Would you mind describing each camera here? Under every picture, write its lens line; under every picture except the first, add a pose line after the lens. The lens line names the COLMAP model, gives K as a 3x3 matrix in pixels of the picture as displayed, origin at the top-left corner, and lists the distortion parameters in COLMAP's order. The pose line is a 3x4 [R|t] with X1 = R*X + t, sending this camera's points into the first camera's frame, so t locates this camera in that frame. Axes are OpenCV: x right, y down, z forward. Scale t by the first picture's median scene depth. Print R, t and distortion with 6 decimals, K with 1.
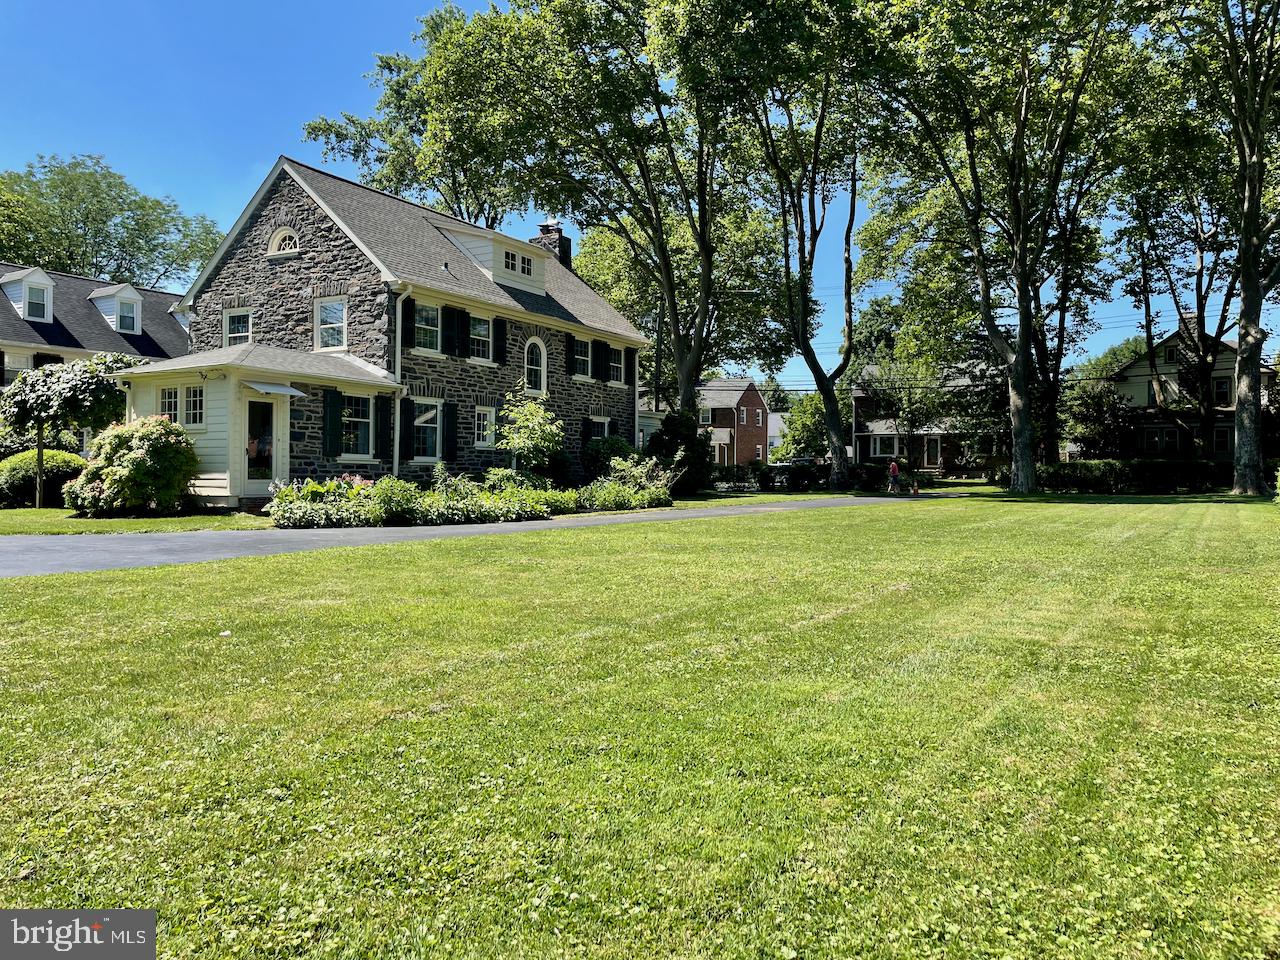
lens RADIAL K [[953.4, 0, 642.8], [0, 953.4, 480.7], [0, 0, 1]] dist [0.015777, -0.002432]
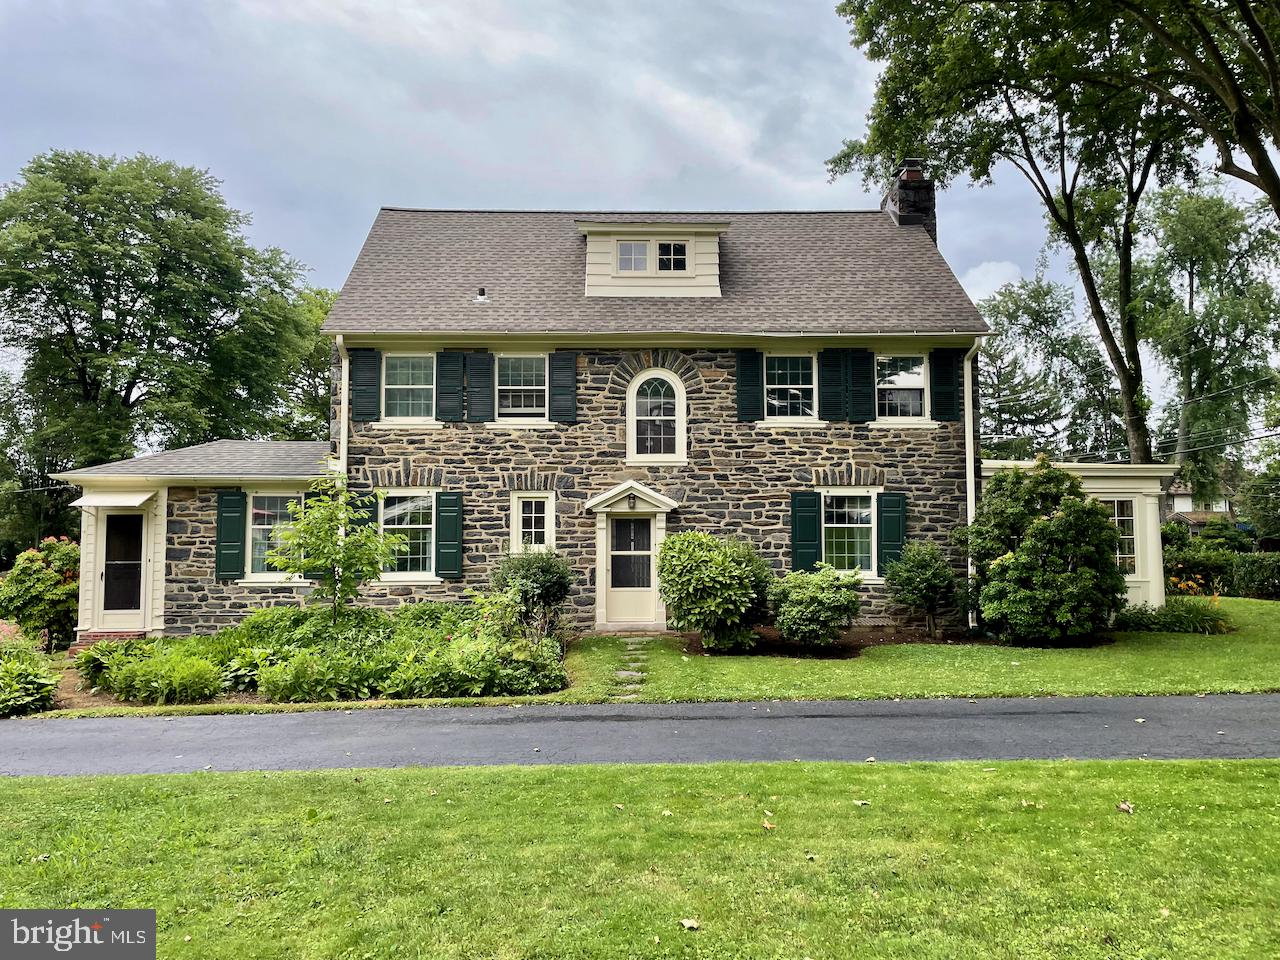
lens RADIAL K [[953.4, 0, 640.2], [0, 953.4, 465.9], [0, 0, 1]] dist [0.015777, -0.002432]
pose [[0.549744, -0.067664, -0.832588, 0.444517], [0.008231, 0.997104, -0.075600, -0.048262], [0.835293, 0.034707, 0.548709, 0.753279]]
